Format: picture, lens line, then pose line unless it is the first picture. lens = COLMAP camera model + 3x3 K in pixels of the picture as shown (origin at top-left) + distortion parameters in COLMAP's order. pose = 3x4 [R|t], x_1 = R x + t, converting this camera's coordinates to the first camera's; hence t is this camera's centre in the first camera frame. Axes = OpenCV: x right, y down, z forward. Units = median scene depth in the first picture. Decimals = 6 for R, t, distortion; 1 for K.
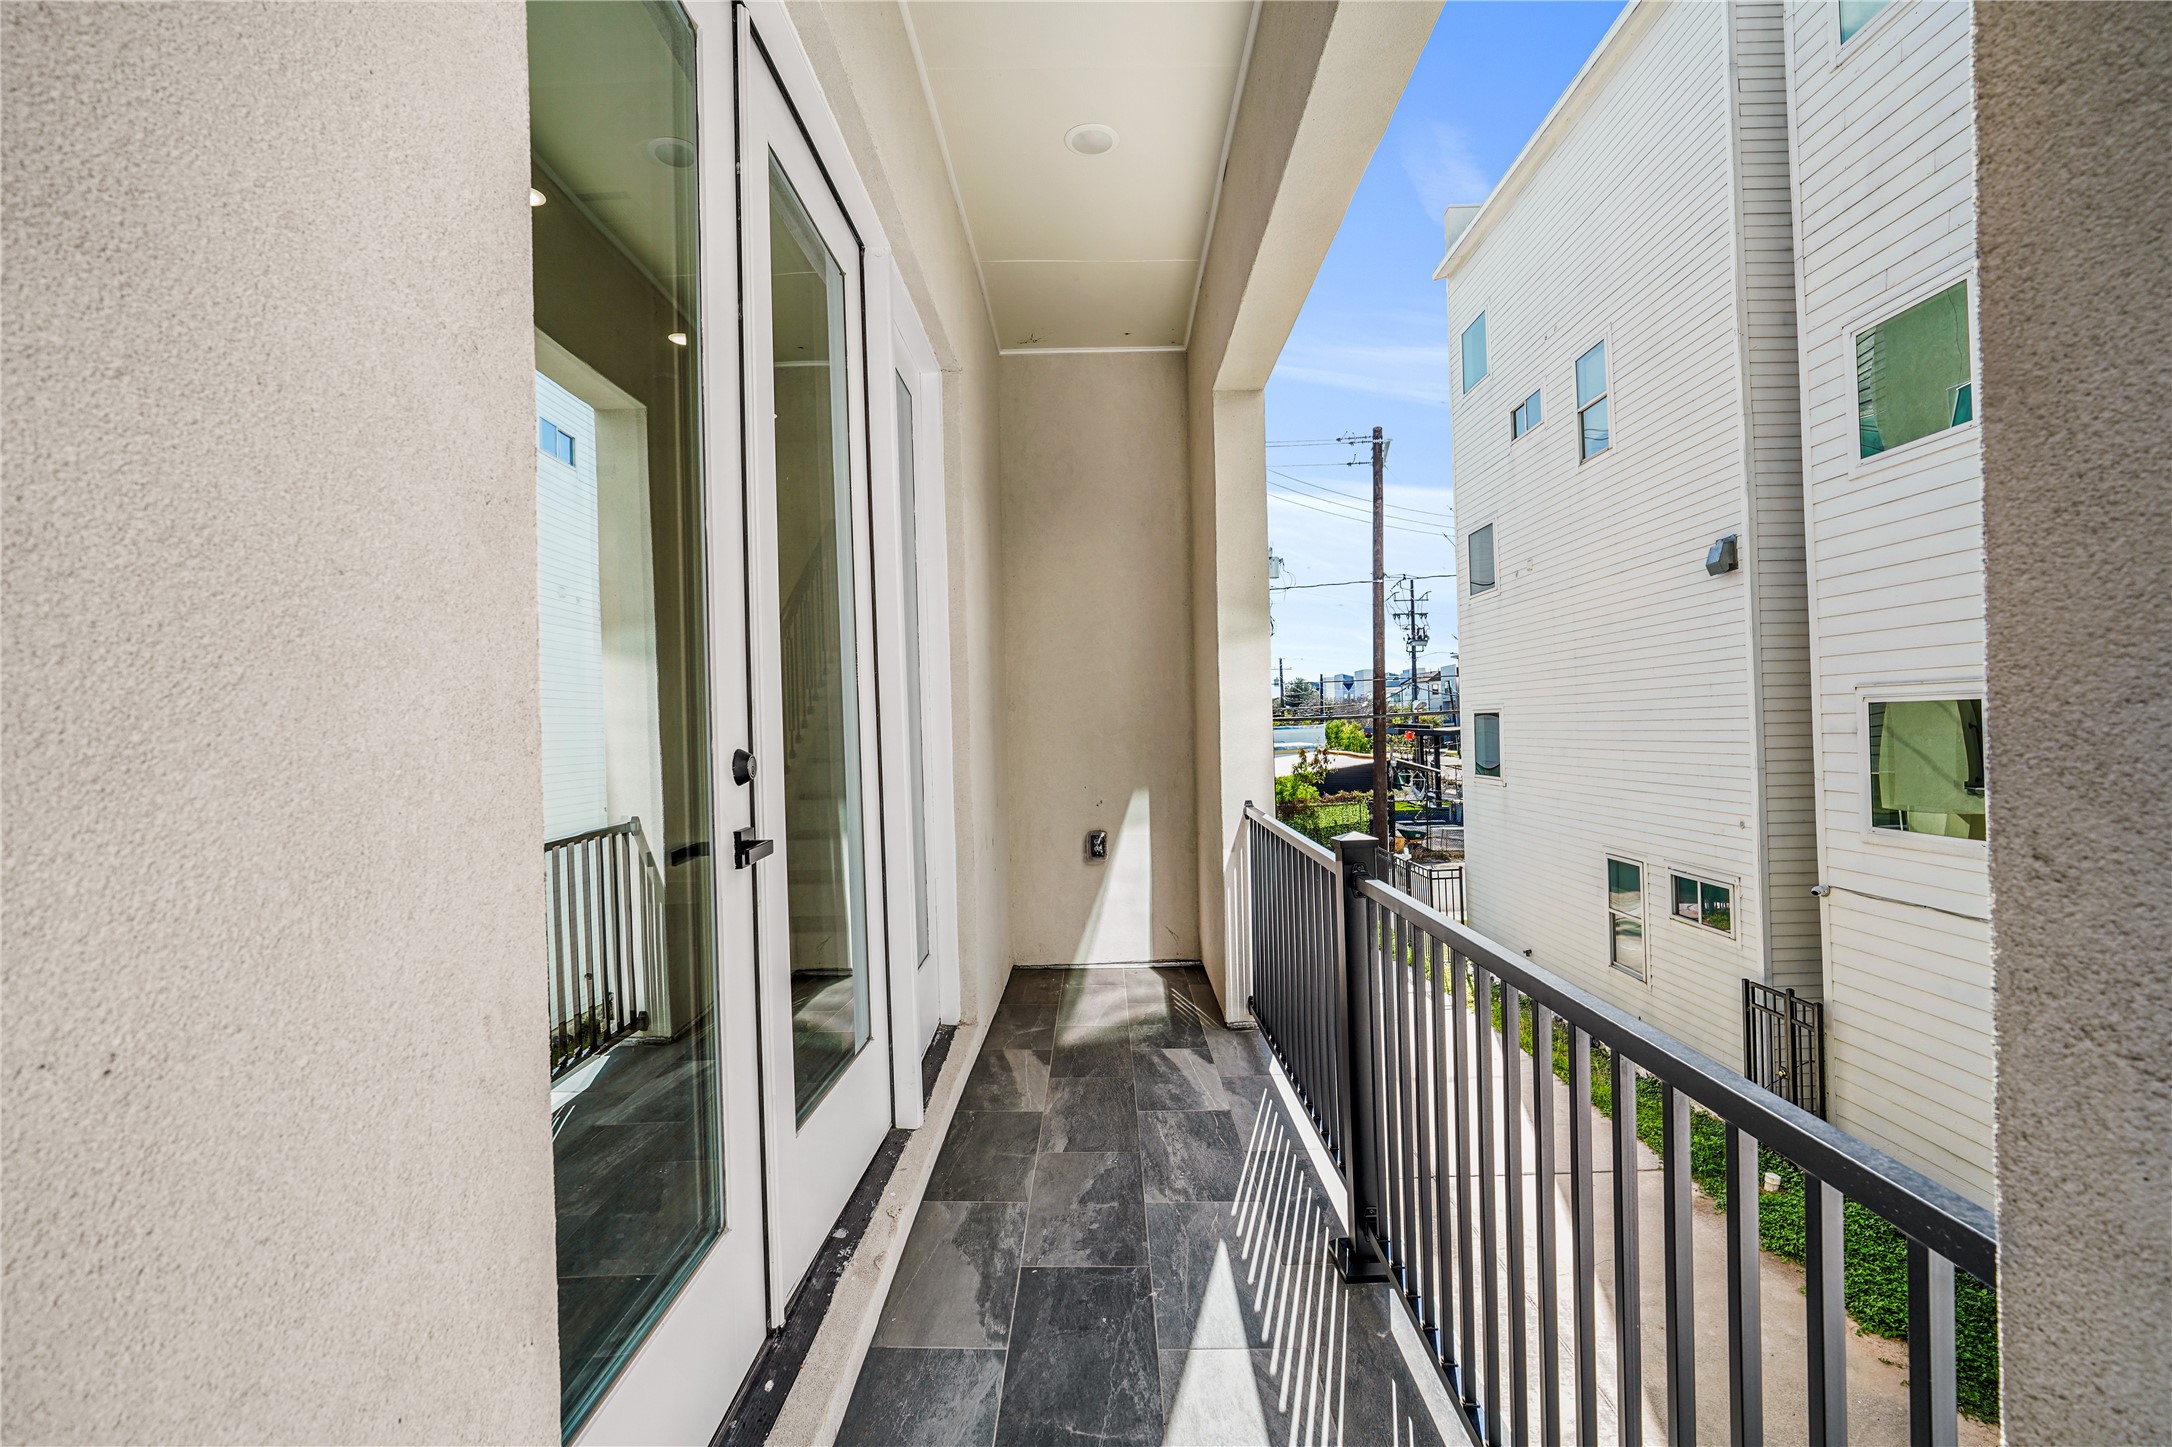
lens RADIAL K [[982.9, 0, 1087.3], [0, 982.9, 730.5], [0, 0, 1]] dist [-0.016401, 0.005374]
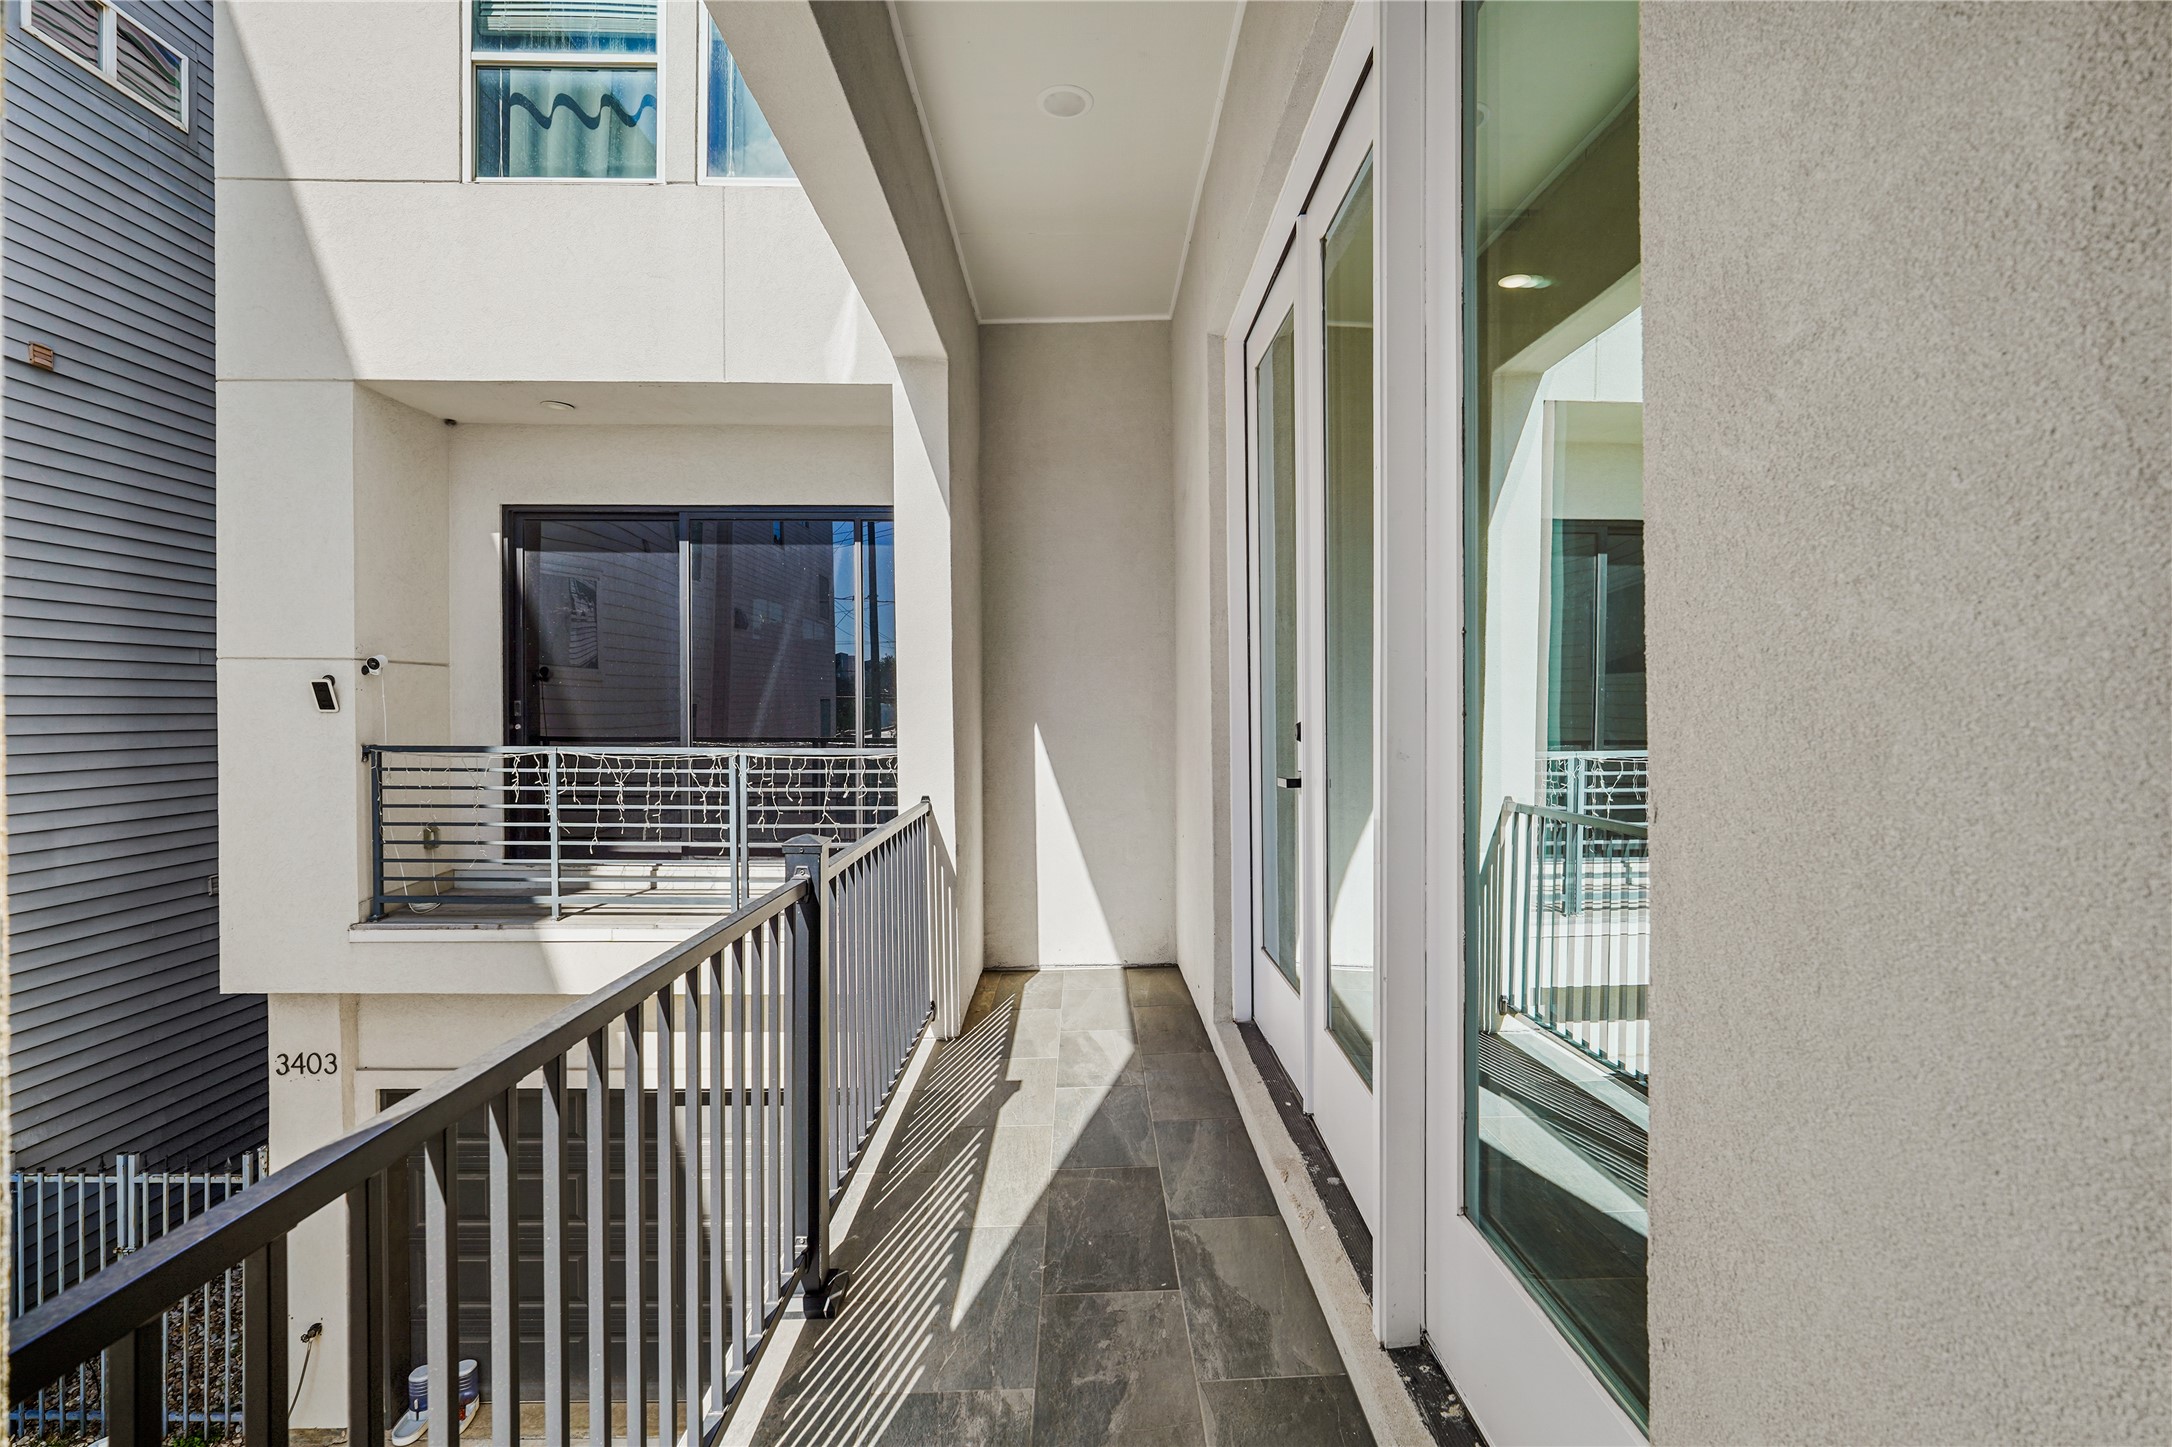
lens RADIAL K [[982.9, 0, 1089.4], [0, 982.9, 717.1], [0, 0, 1]] dist [-0.016401, 0.005374]
pose [[-0.999143, 0.034744, -0.022511, 0.020373], [0.034501, 0.999343, 0.011108, -0.013659], [0.022882, 0.010322, -0.999685, 1.901605]]
